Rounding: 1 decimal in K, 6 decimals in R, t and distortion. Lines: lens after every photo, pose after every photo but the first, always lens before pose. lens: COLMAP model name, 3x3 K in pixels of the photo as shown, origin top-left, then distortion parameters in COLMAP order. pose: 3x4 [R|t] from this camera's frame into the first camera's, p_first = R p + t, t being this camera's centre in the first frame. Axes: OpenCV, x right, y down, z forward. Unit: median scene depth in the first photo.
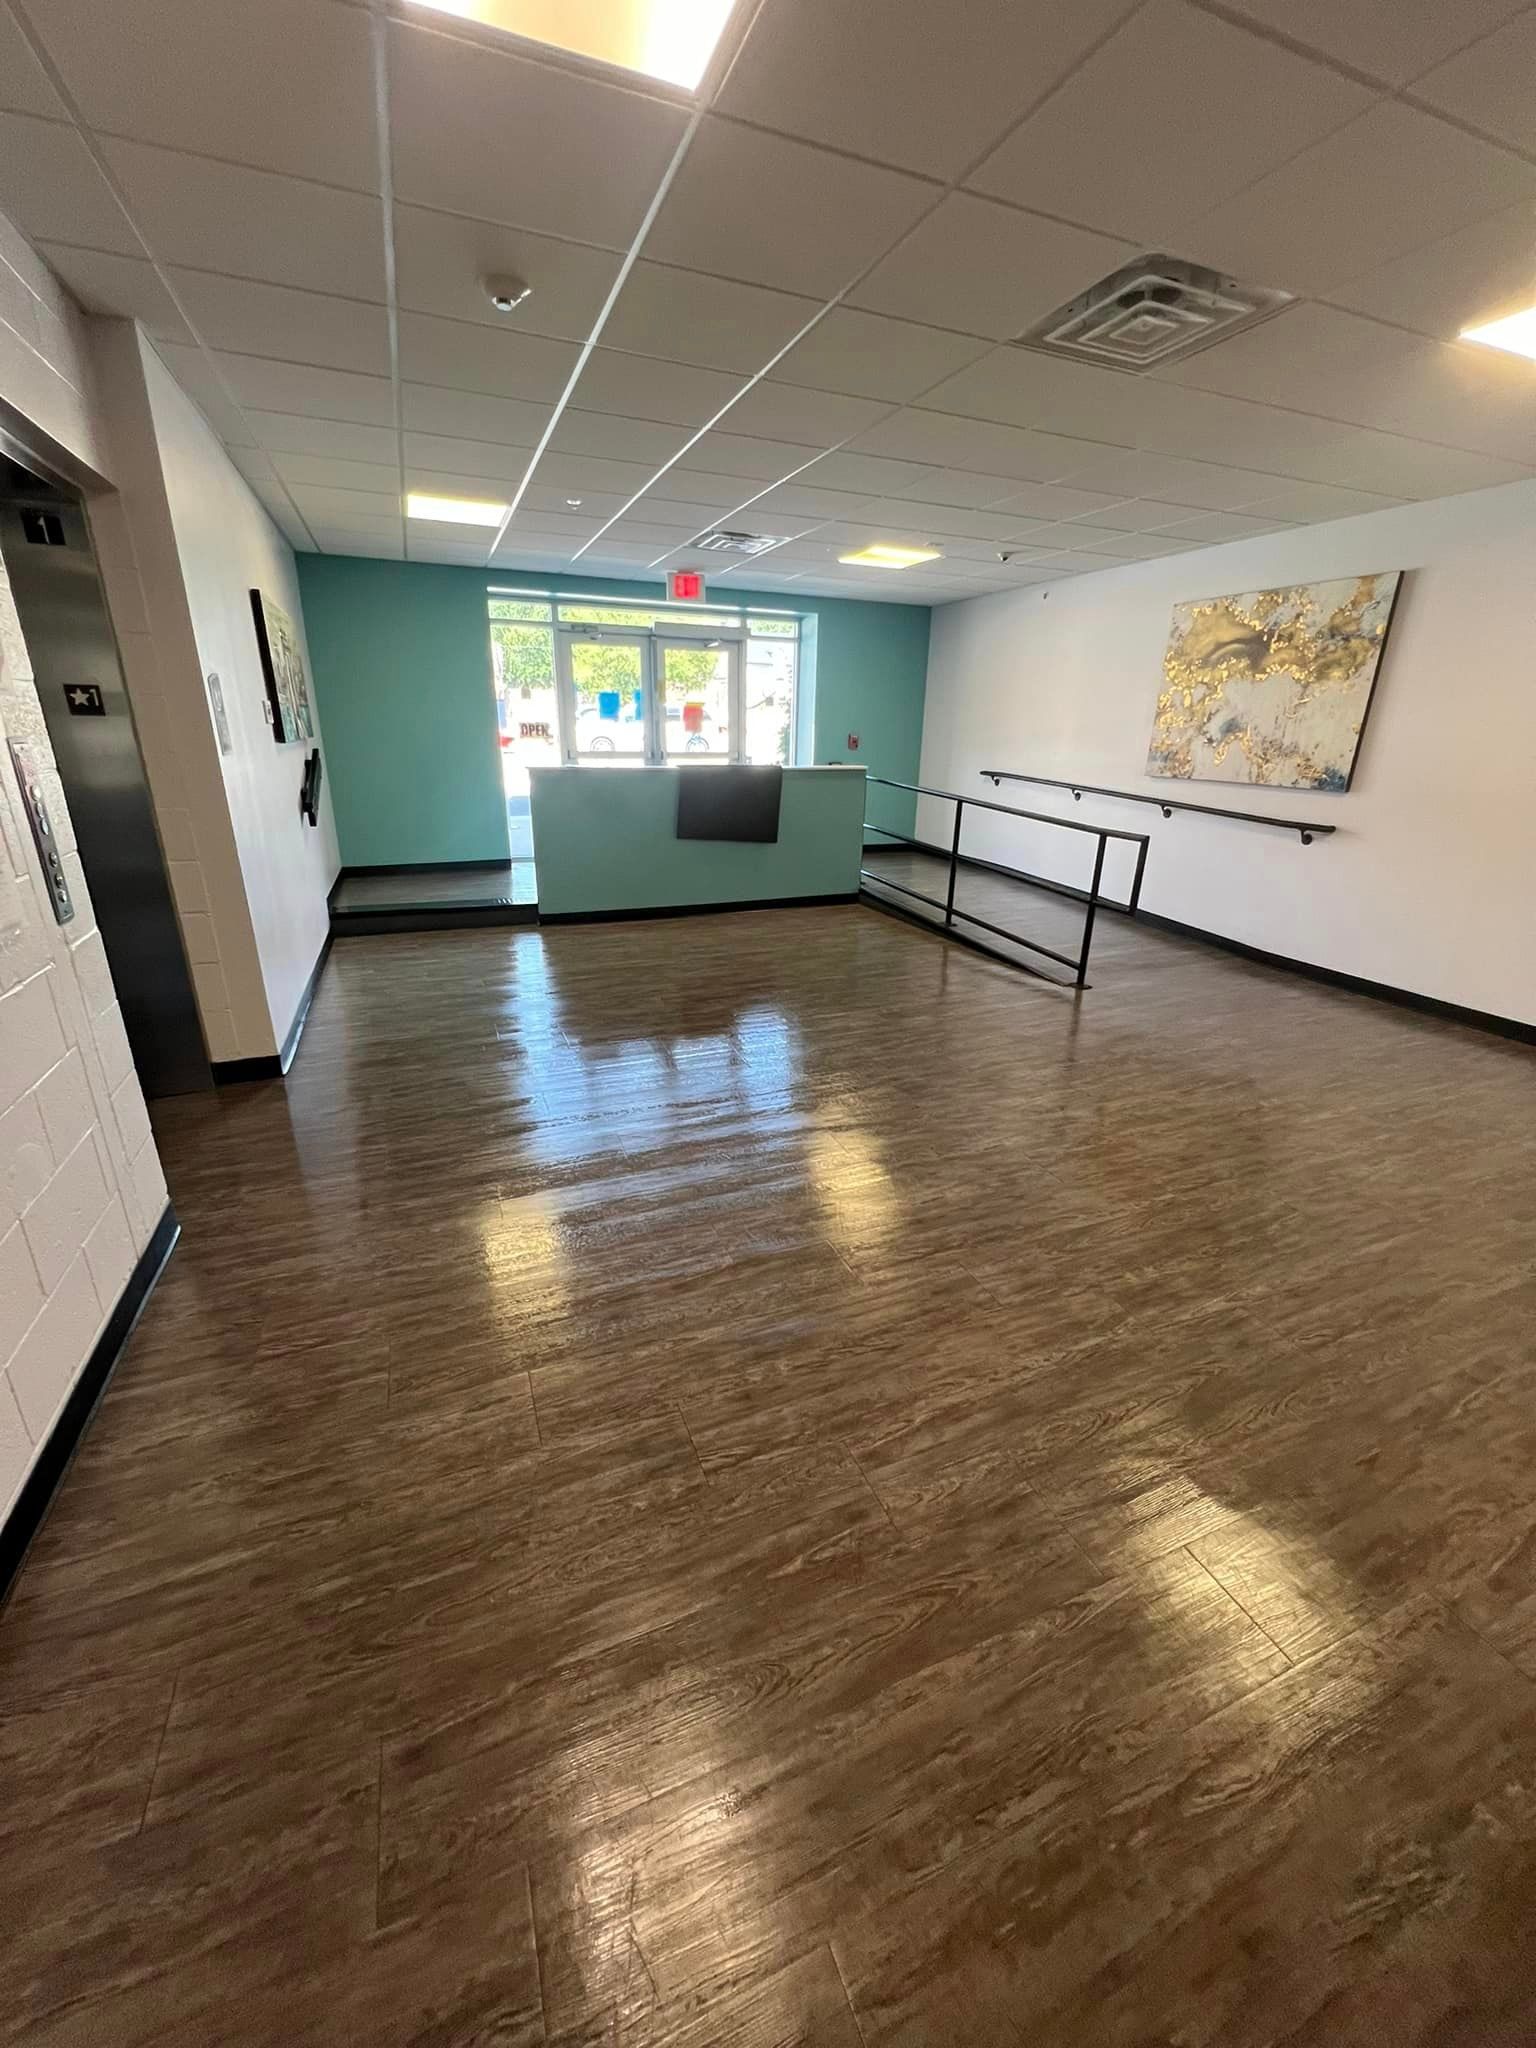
lens RADIAL K [[816.0, 0, 769.6], [0, 816.0, 1015.3], [0, 0, 1]] dist [-0.000425, -0.000585]
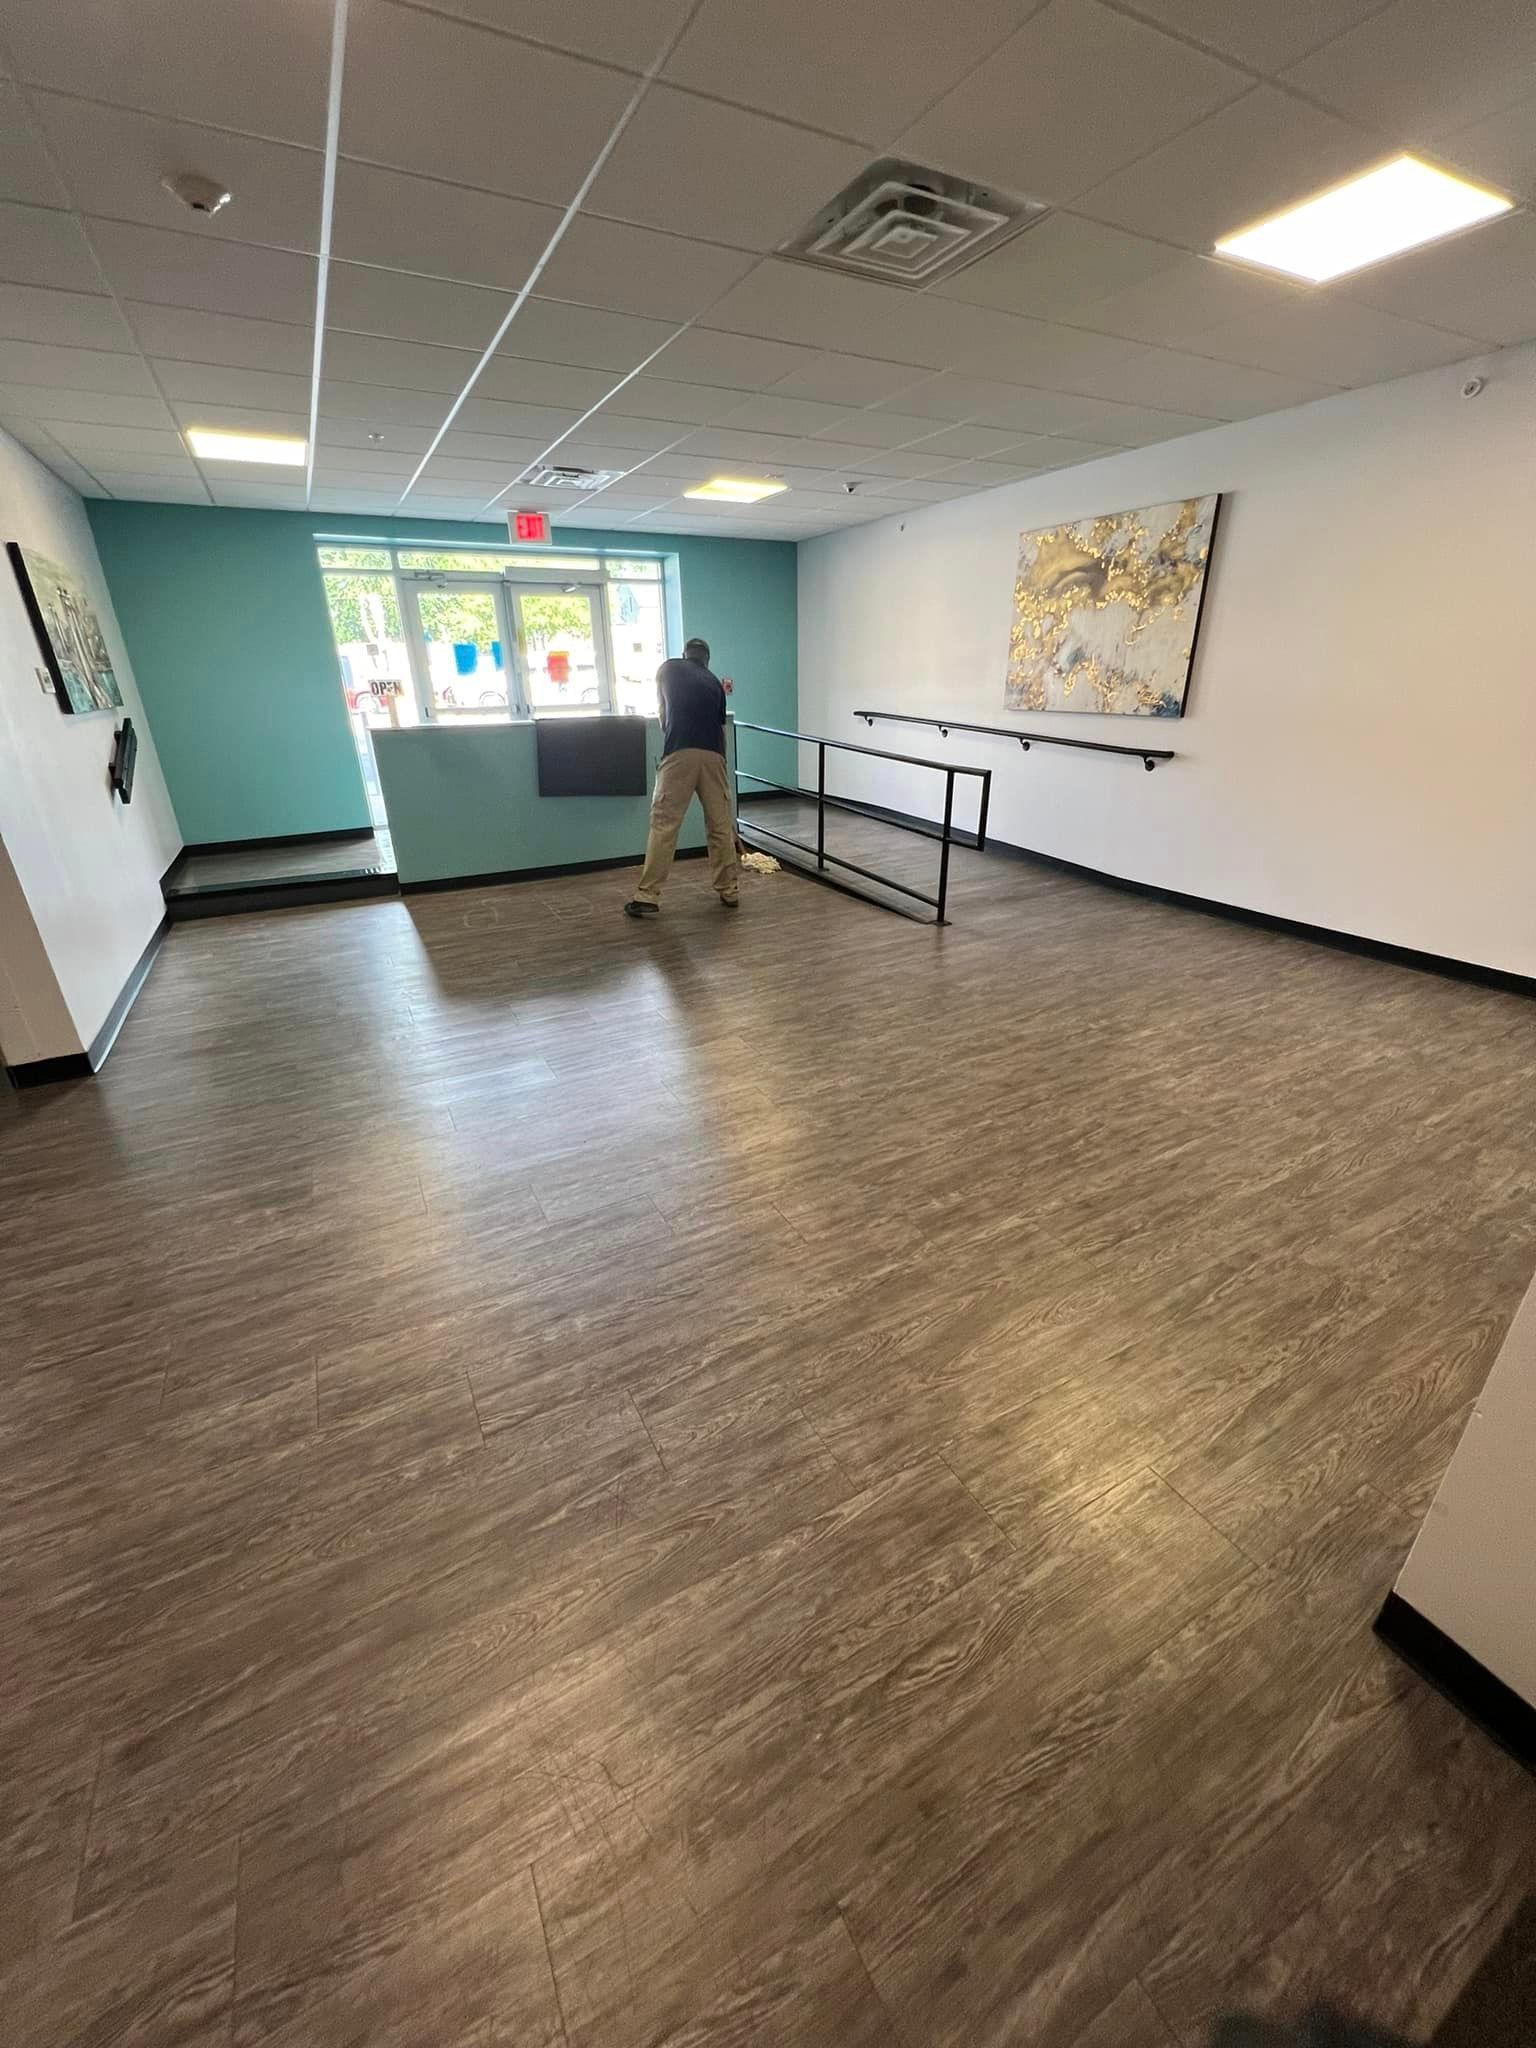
lens RADIAL K [[816.0, 0, 770.4], [0, 816.0, 1016.3], [0, 0, 1]] dist [-0.000425, -0.000585]
pose [[0.994009, -0.073795, 0.080630, 0.158400], [0.068863, 0.995677, 0.062328, 0.003991], [-0.084881, -0.056402, 0.994793, -0.002447]]
